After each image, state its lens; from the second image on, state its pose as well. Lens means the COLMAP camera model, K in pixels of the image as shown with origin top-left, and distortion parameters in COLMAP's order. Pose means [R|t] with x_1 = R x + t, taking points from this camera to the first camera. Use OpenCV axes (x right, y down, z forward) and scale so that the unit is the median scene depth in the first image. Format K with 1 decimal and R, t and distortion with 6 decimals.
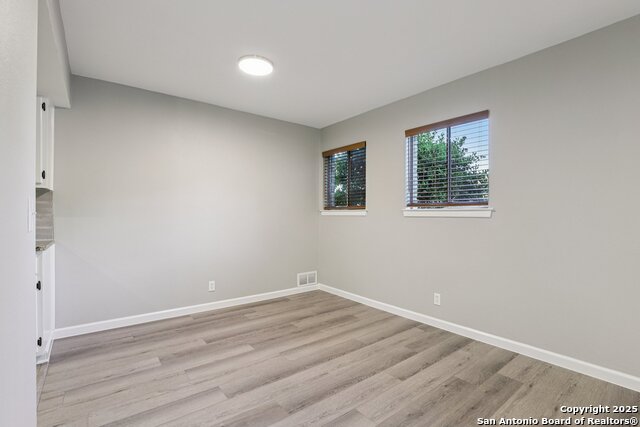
lens RADIAL K [[295.5, 0, 324.9], [0, 295.5, 215.7], [0, 0, 1]] dist [-0.025423, 0.000853]
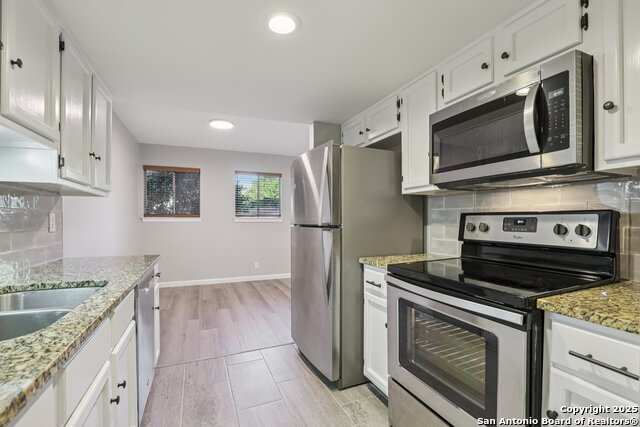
lens RADIAL K [[295.5, 0, 324.9], [0, 295.5, 215.7], [0, 0, 1]] dist [-0.025423, 0.000853]
pose [[0.262684, 0.005093, 0.964869, -1.433308], [0.001708, 0.999982, -0.005744, -0.026377], [-0.964881, 0.003157, 0.262670, 0.076842]]
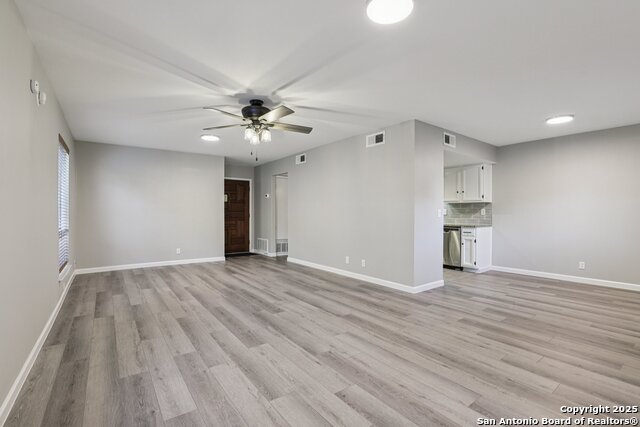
lens RADIAL K [[293.1, 0, 324.8], [0, 293.1, 216.3], [0, 0, 1]] dist [-0.025807, 0.000780]
pose [[-0.026202, 0.005967, -0.999639, 1.229299], [-0.000032, 0.999982, 0.005970, 0.005108], [0.999657, 0.000188, -0.026201, -0.203852]]
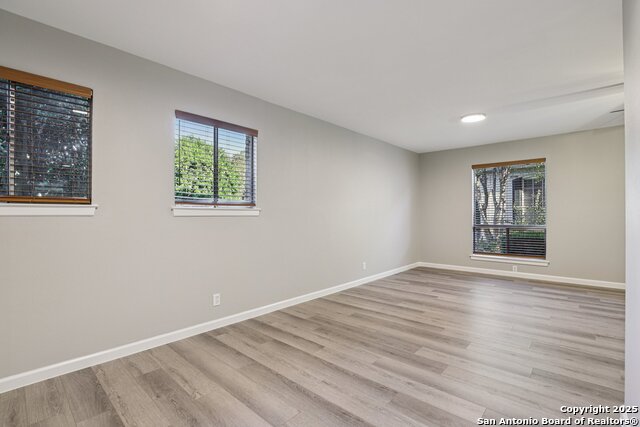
lens RADIAL K [[295.5, 0, 324.9], [0, 295.5, 215.7], [0, 0, 1]] dist [-0.025423, 0.000853]
pose [[-0.168350, -0.004465, 0.985717, -0.691300], [0.004106, 0.999978, 0.005231, -0.000281], [-0.985719, 0.004928, -0.168328, 0.863372]]
